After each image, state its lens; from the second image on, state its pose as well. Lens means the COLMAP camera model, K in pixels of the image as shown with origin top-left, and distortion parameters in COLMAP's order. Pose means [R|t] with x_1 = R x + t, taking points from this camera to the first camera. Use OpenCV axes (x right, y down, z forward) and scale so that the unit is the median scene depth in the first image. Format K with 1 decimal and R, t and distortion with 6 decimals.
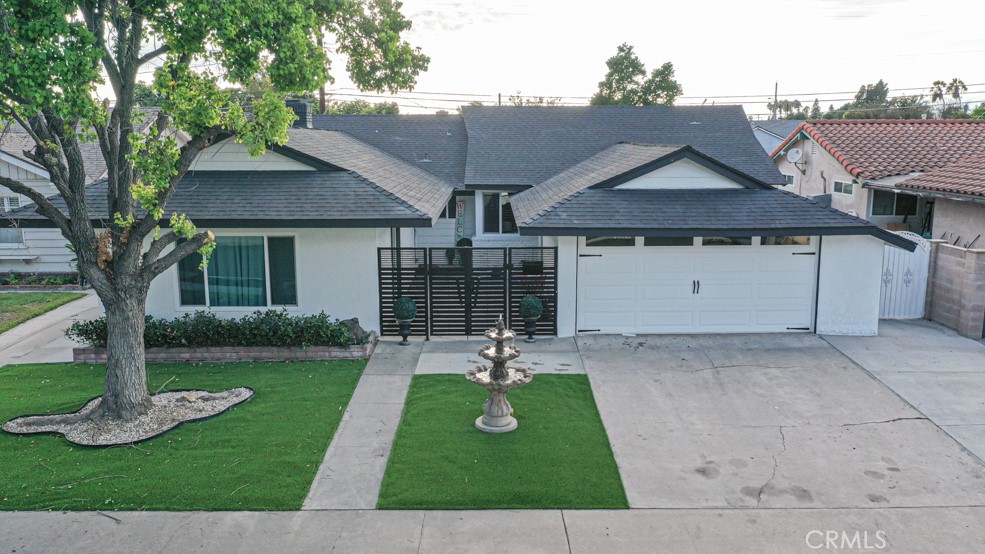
lens RADIAL K [[775.2, 0, 497.6], [0, 775.2, 277.8], [0, 0, 1]] dist [0.002518, -0.000440]
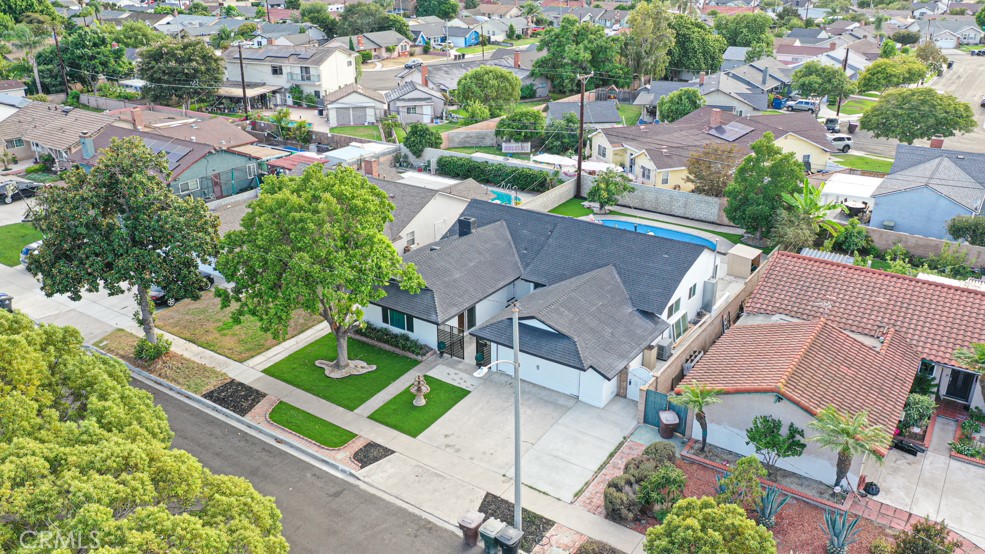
lens RADIAL K [[775.2, 0, 497.6], [0, 775.2, 277.8], [0, 0, 1]] dist [0.002518, -0.000440]
pose [[0.821821, 0.225835, -0.523077, 1.412595], [-0.104396, 0.962232, 0.251417, -0.892821], [0.560100, -0.152013, 0.814359, -1.075580]]
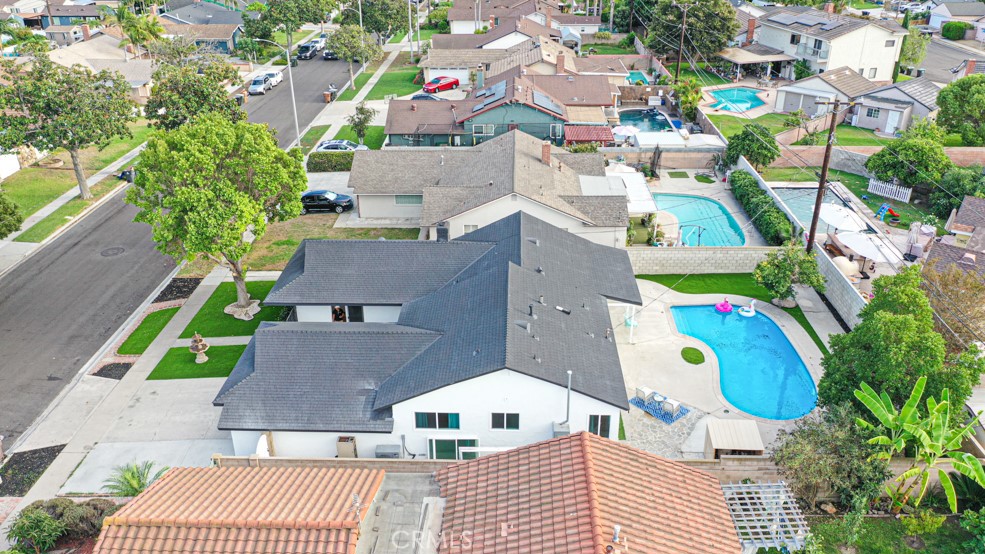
lens RADIAL K [[775.2, 0, 497.6], [0, 775.2, 277.8], [0, 0, 1]] dist [0.002518, -0.000440]
pose [[-0.044943, 0.448264, -0.892770, 2.155301], [-0.168626, 0.877446, 0.449059, -1.434835], [0.984655, 0.170727, 0.036154, 1.585535]]
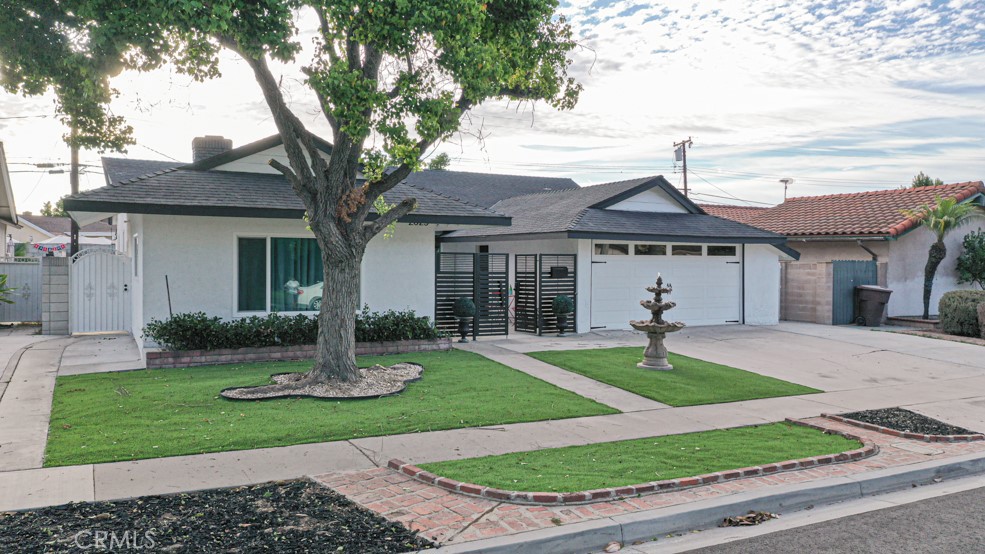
lens RADIAL K [[775.2, 0, 497.6], [0, 775.2, 277.8], [0, 0, 1]] dist [0.002518, -0.000440]
pose [[0.888922, -0.000505, 0.458059, -0.563039], [0.073686, 0.987134, -0.141908, 0.152306], [-0.452094, 0.159897, 0.877521, 0.037607]]
